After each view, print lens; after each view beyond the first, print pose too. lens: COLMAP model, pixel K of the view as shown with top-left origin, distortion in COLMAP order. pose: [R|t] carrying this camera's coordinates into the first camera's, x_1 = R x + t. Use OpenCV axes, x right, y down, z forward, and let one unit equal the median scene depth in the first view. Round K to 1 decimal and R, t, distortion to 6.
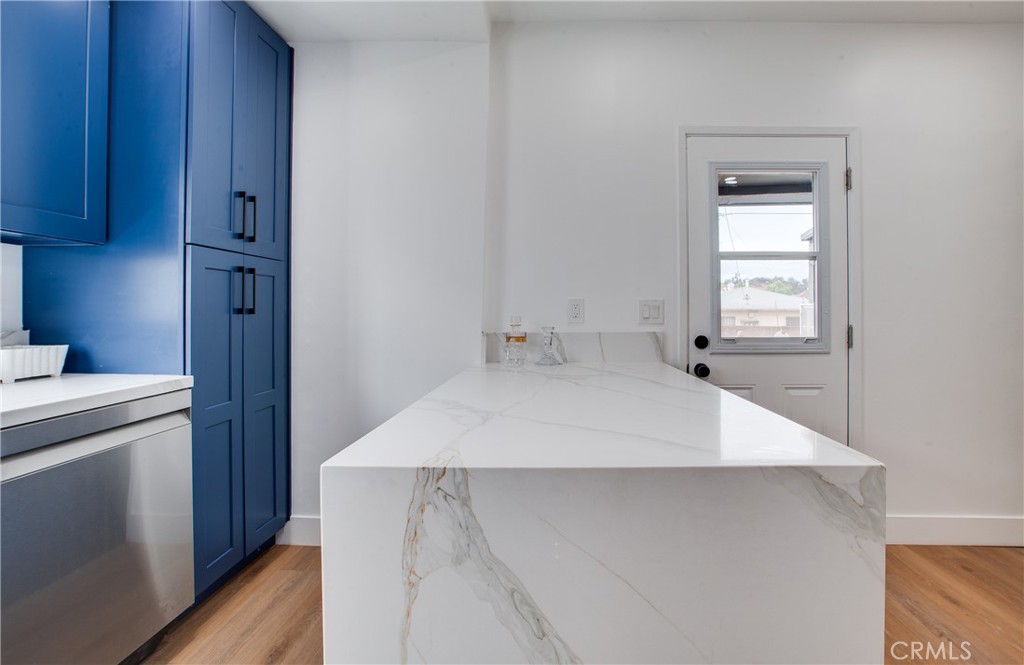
lens RADIAL K [[480.7, 0, 535.2], [0, 480.7, 309.8], [0, 0, 1]] dist [0.000471, 0.000058]
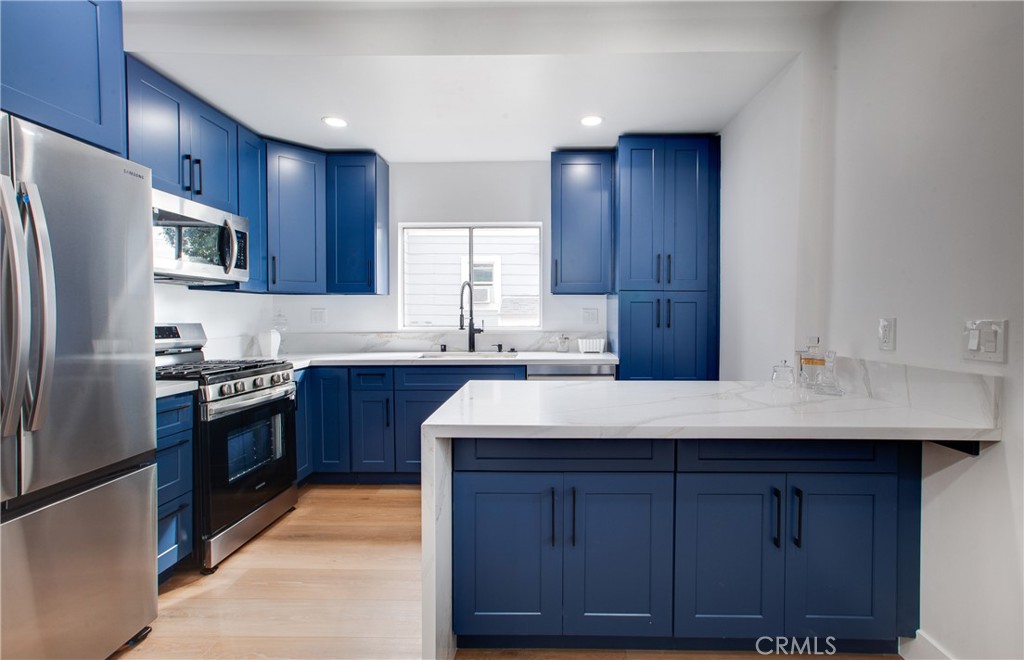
lens RADIAL K [[454.1, 0, 535.7], [0, 454.1, 325.3], [0, 0, 1]] dist [-0.033845, 0.013730]
pose [[0.013258, 0.023498, -0.999636, 0.790519], [0.005512, 0.999707, 0.023573, -0.031009], [0.999897, -0.005823, 0.013124, 0.440966]]
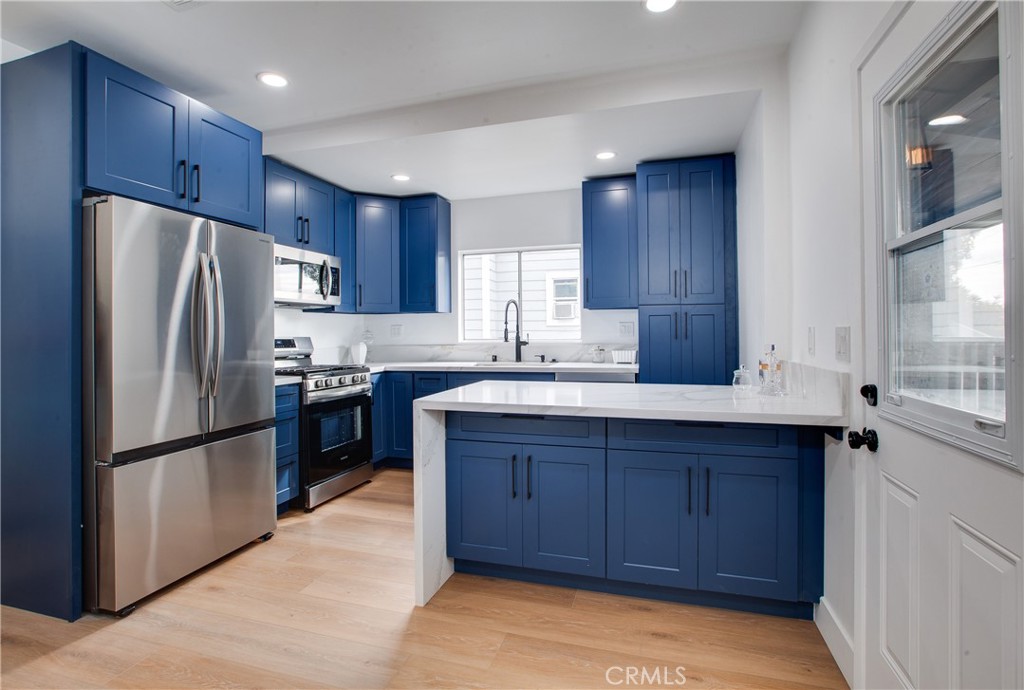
lens RADIAL K [[487.3, 0, 512.9], [0, 487.3, 332.4], [0, 0, 1]] dist [-0.063188, 0.000269]
pose [[-0.266210, 0.004074, -0.963907, 1.047069], [0.014447, 0.999896, 0.000236, -0.020027], [0.963807, -0.013863, -0.266241, 0.718312]]
